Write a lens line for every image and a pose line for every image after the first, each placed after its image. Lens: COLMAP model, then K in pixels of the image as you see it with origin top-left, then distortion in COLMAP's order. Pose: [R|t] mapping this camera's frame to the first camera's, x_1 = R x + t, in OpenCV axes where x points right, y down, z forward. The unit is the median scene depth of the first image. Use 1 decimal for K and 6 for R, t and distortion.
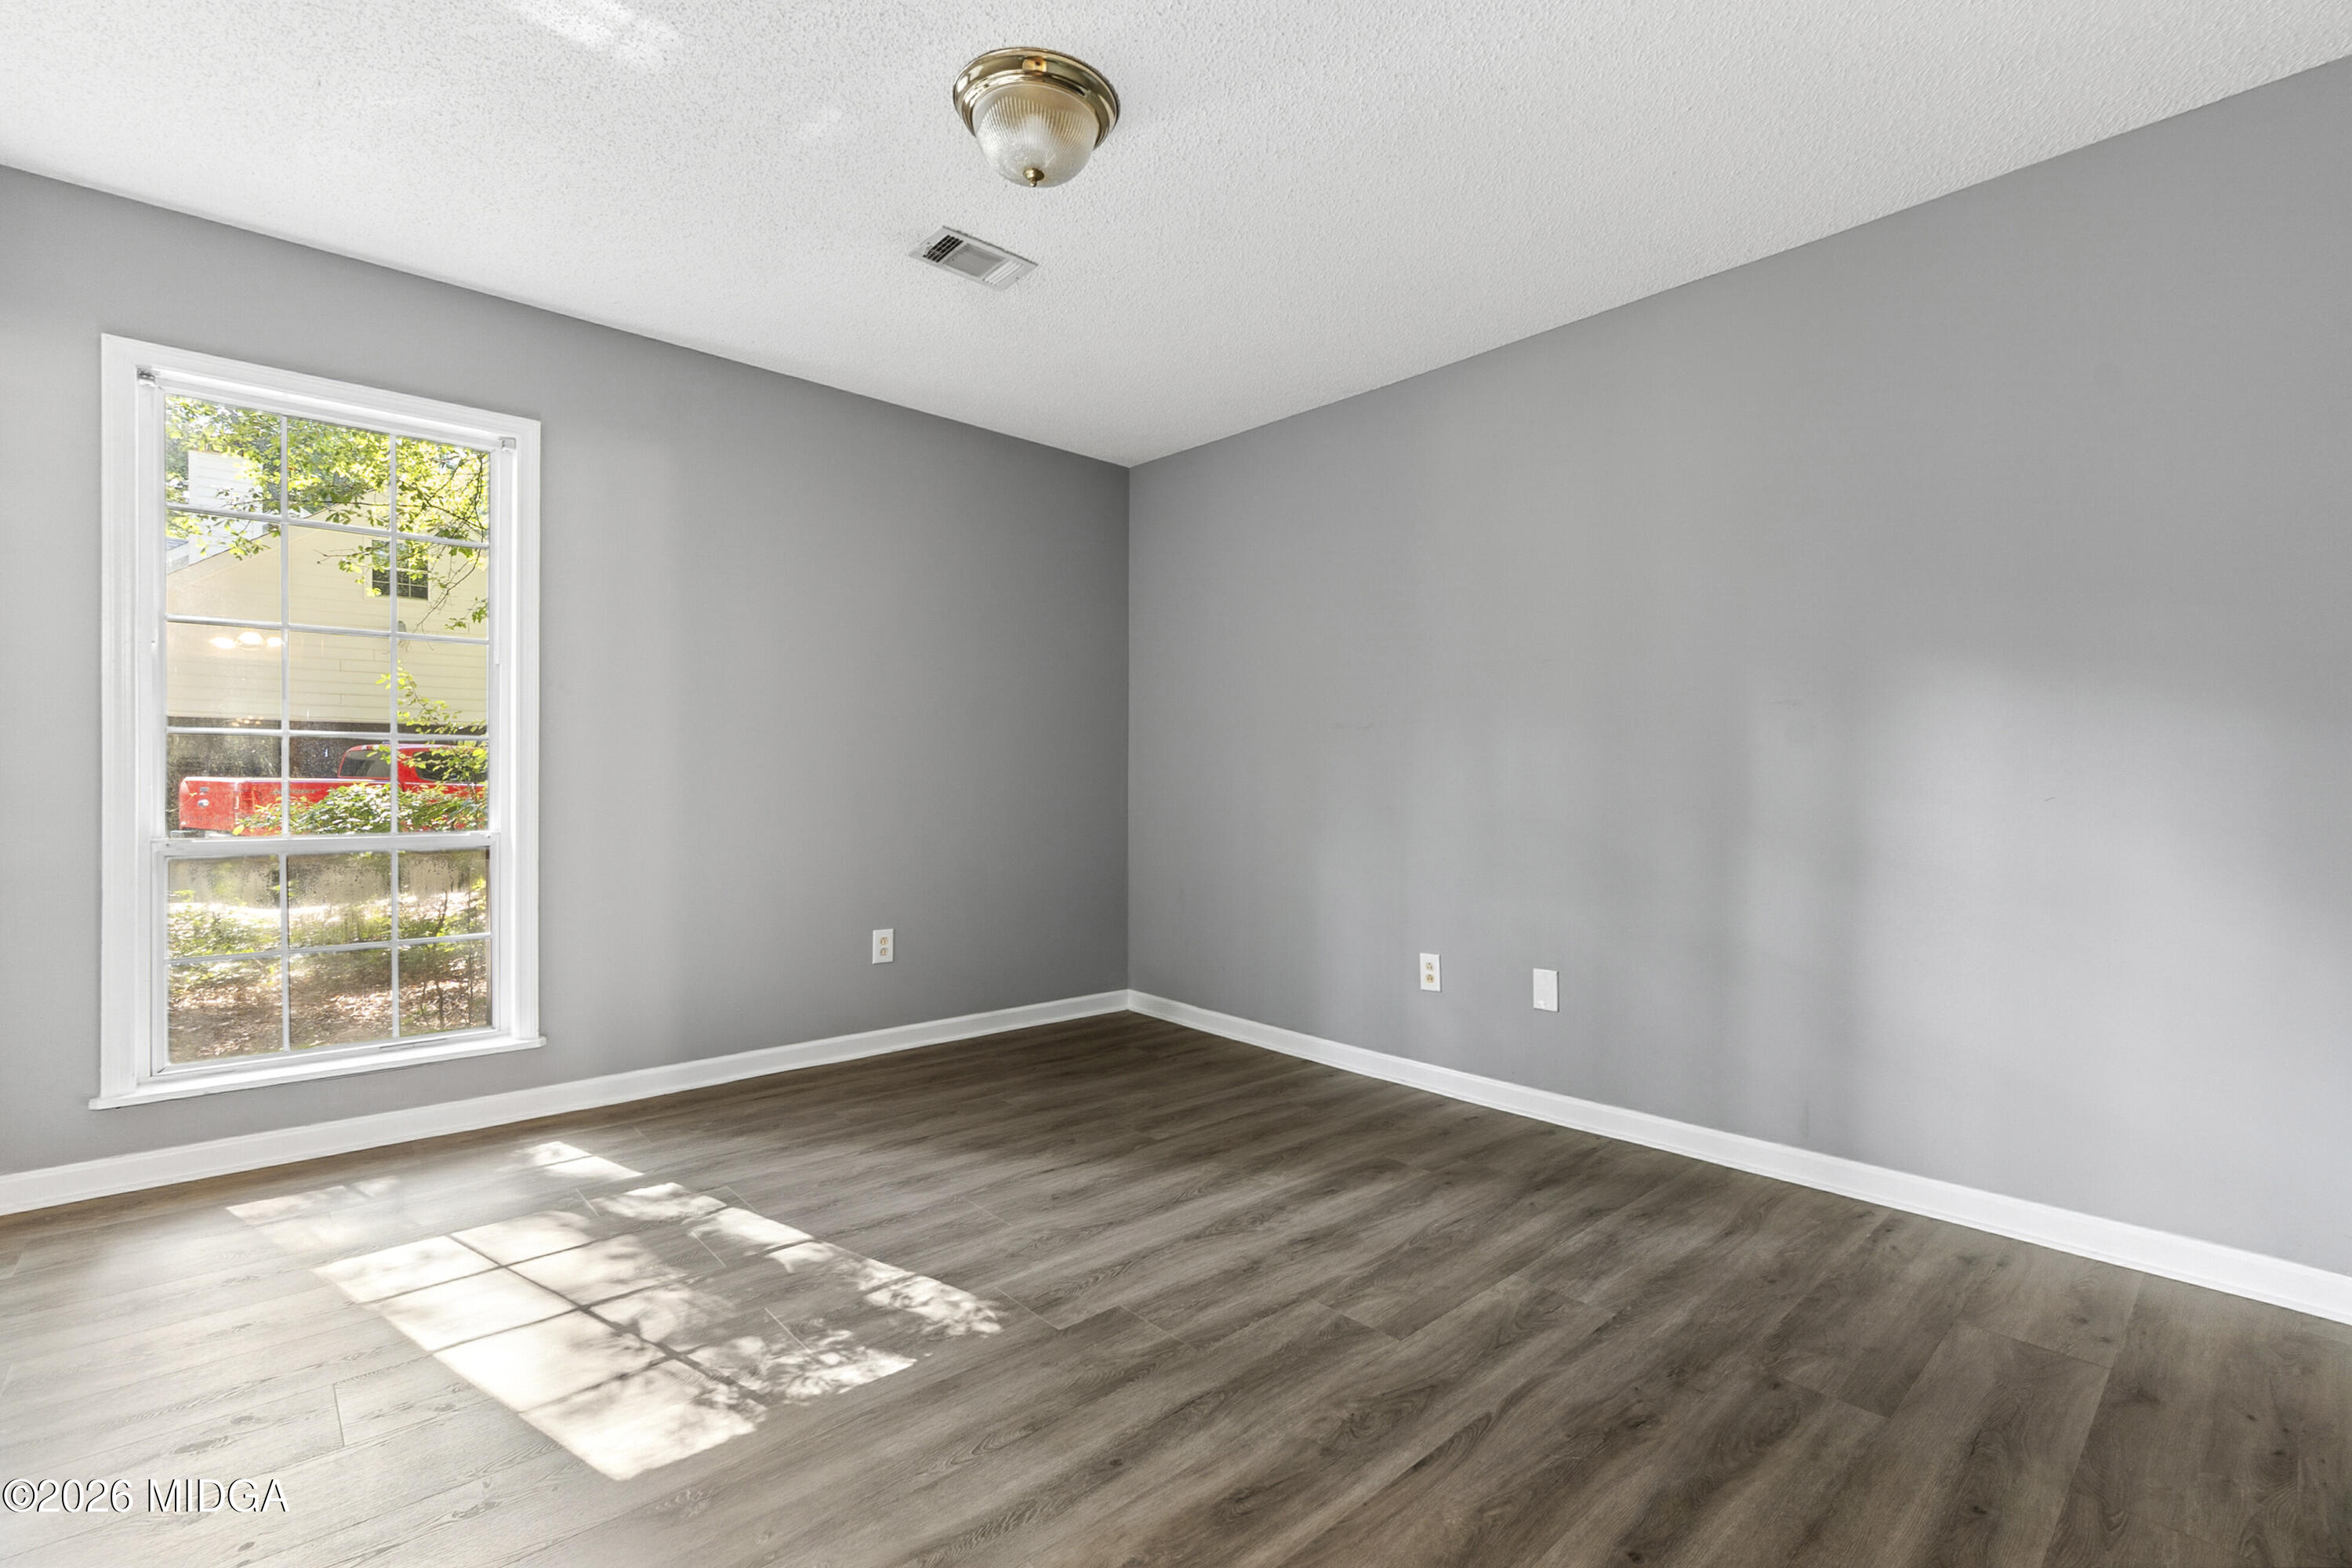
lens RADIAL K [[1043.0, 0, 1169.7], [0, 1043.0, 785.6], [0, 0, 1]] dist [-0.003405, 0.000857]
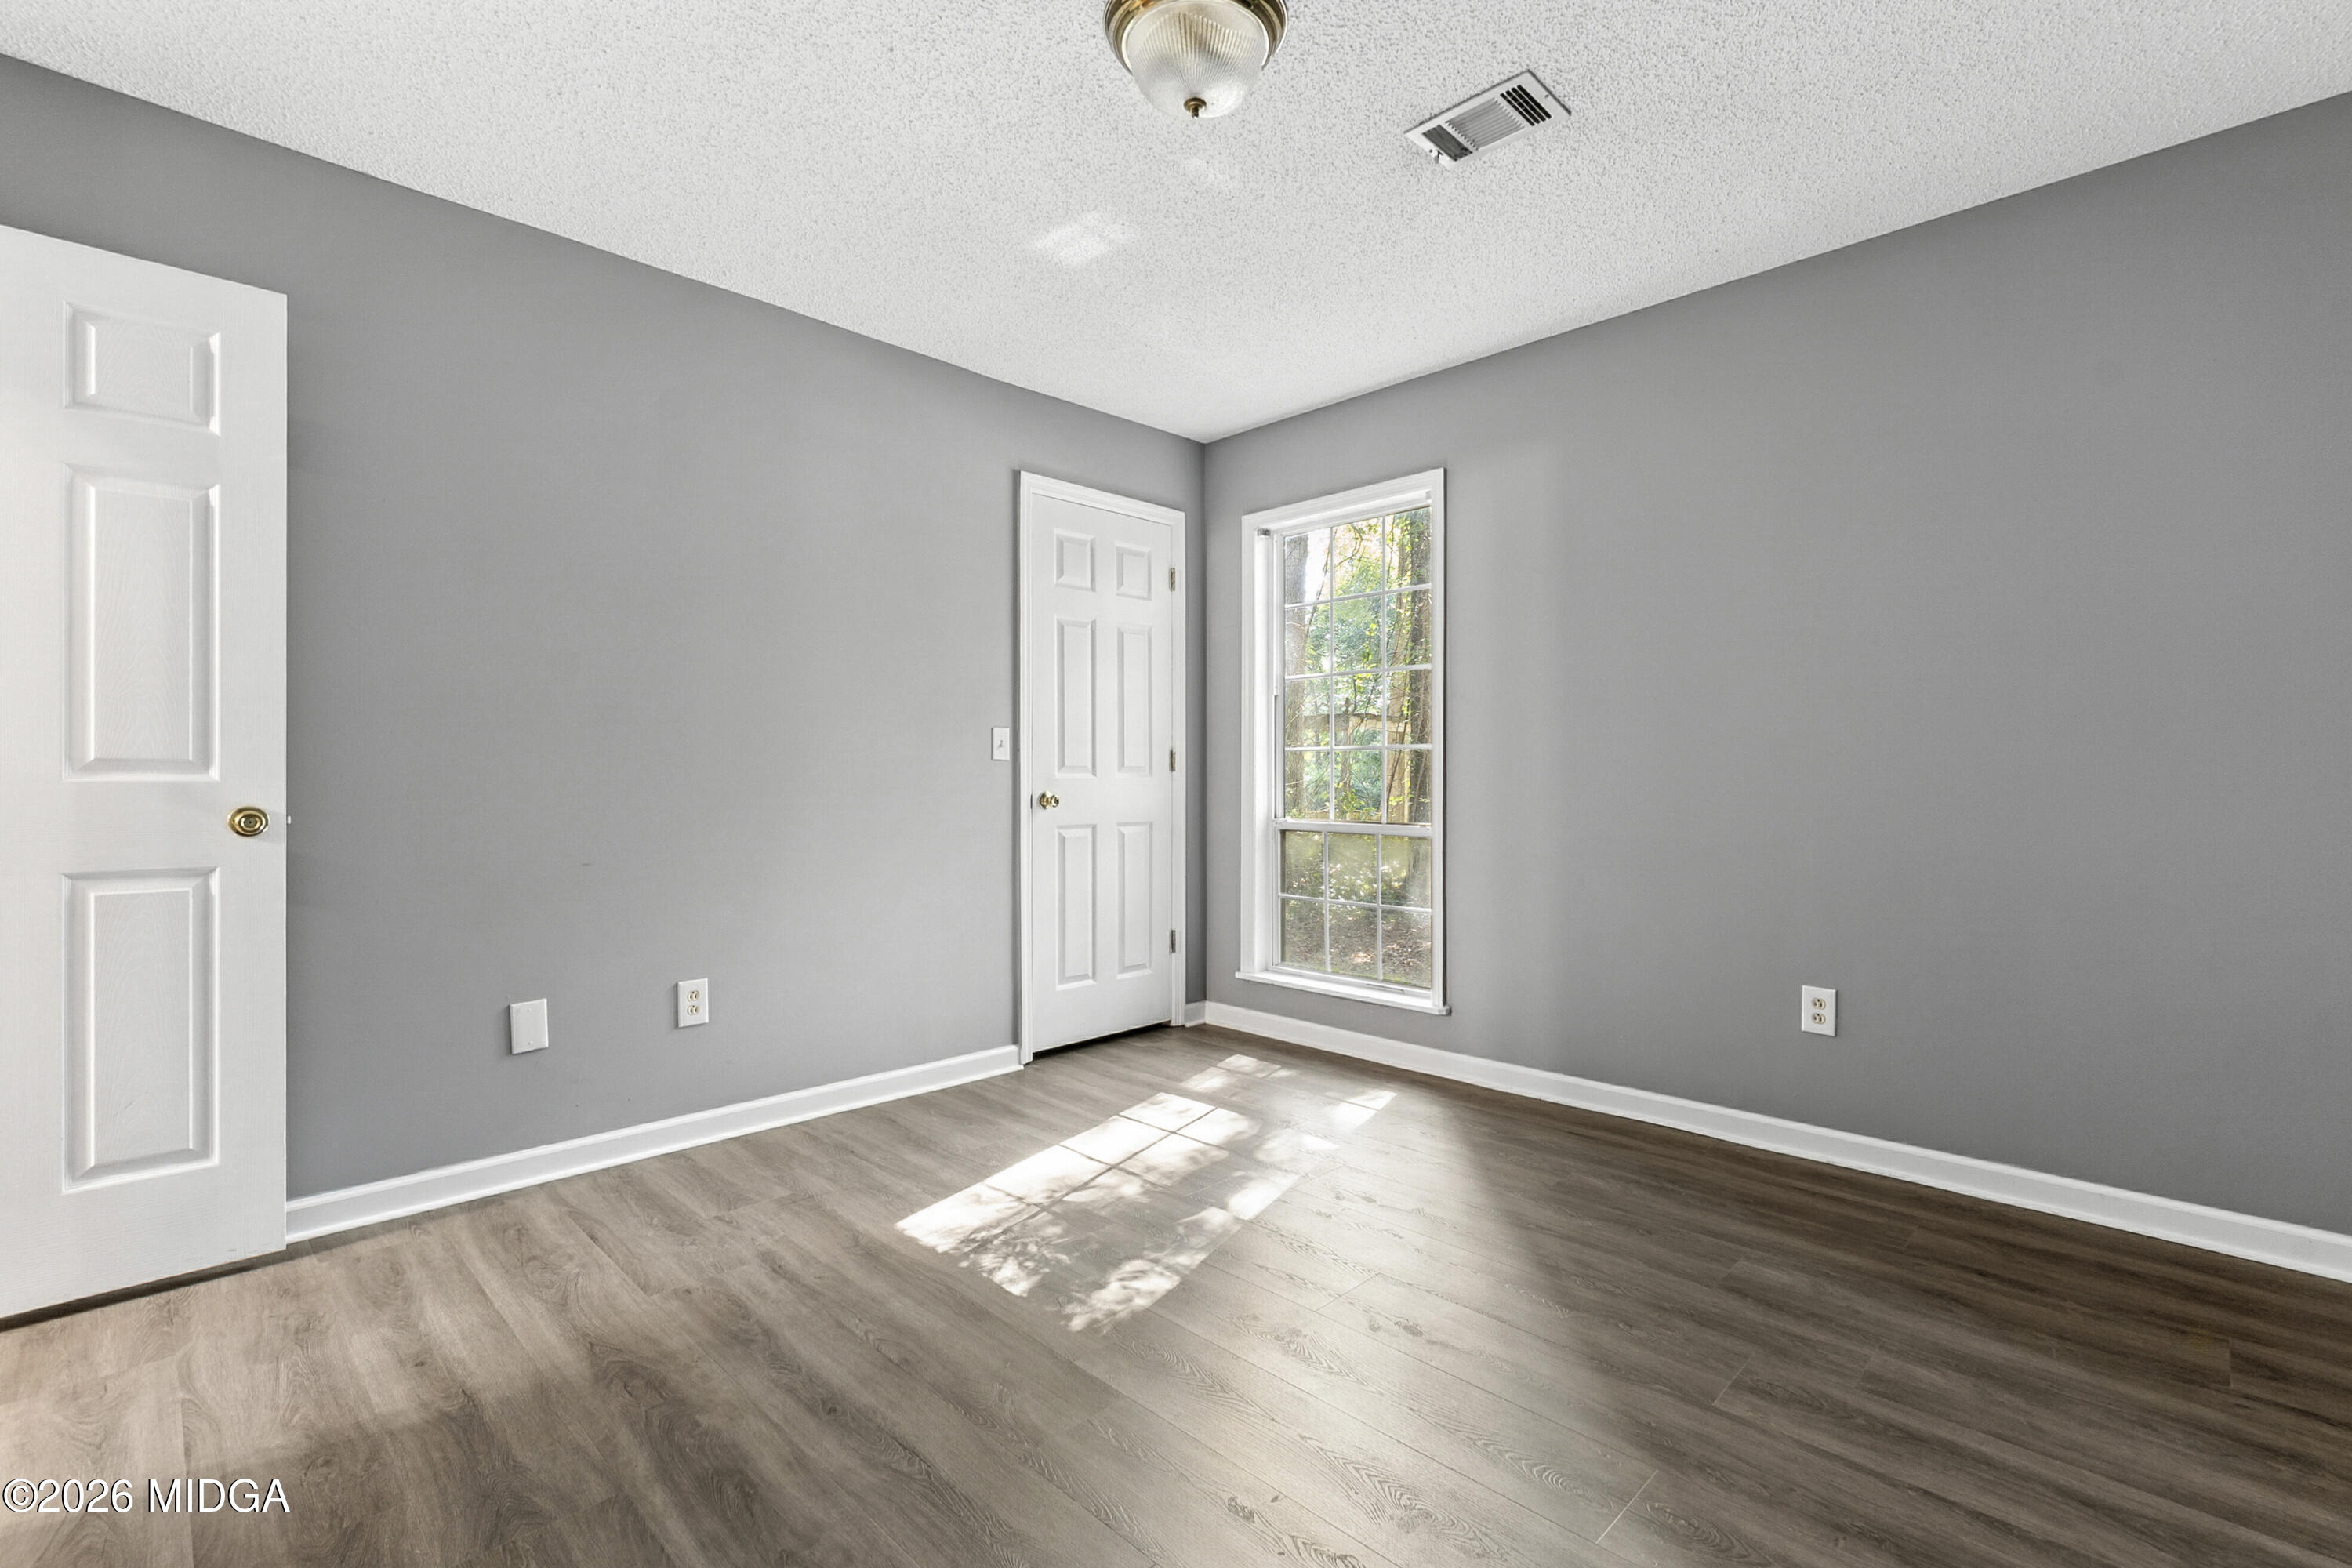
lens RADIAL K [[1043.0, 0, 1165.8], [0, 1043.0, 781.6], [0, 0, 1]] dist [-0.003405, 0.000857]
pose [[0.048681, -0.004163, -0.998806, 0.755834], [-0.000746, 0.999991, -0.004205, -0.000255], [0.998814, 0.000950, 0.048678, 0.931000]]
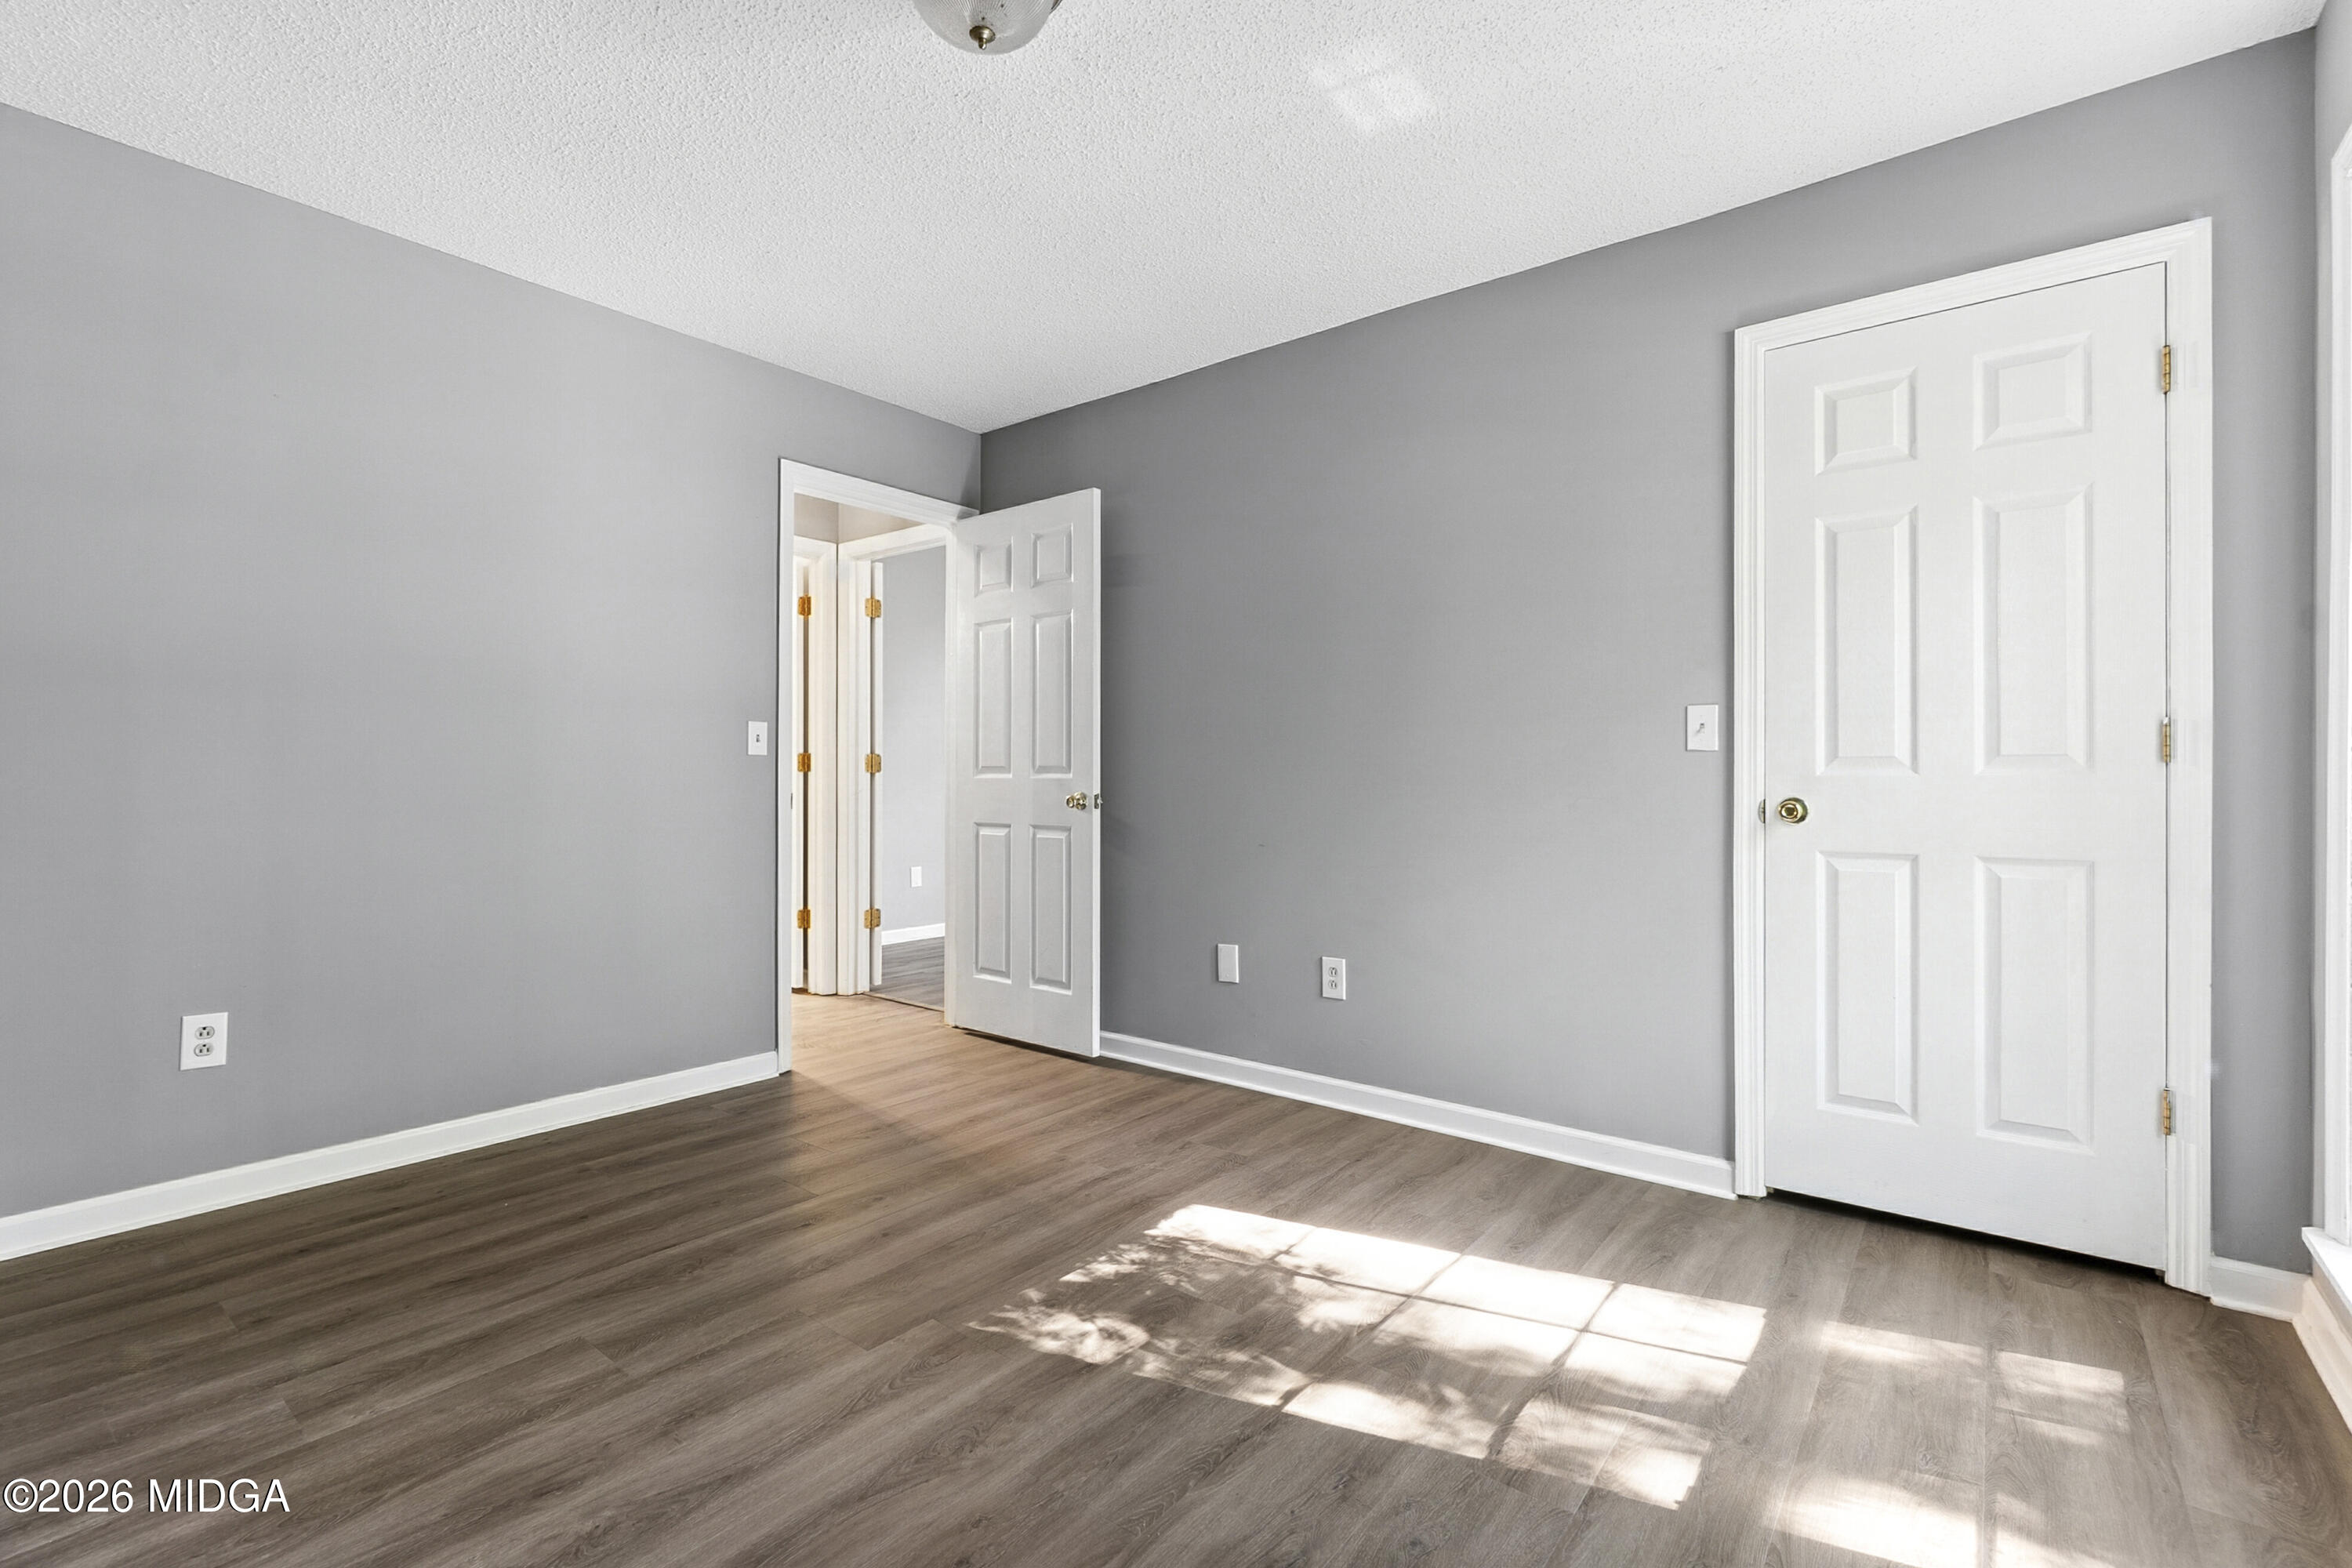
lens RADIAL K [[1043.0, 0, 1177.4], [0, 1043.0, 779.4], [0, 0, 1]] dist [-0.003405, 0.000857]
pose [[-0.985092, -0.009571, -0.171763, -0.144478], [-0.009671, 0.999953, -0.000257, -0.002681], [0.171757, 0.001408, -0.985138, 1.827588]]
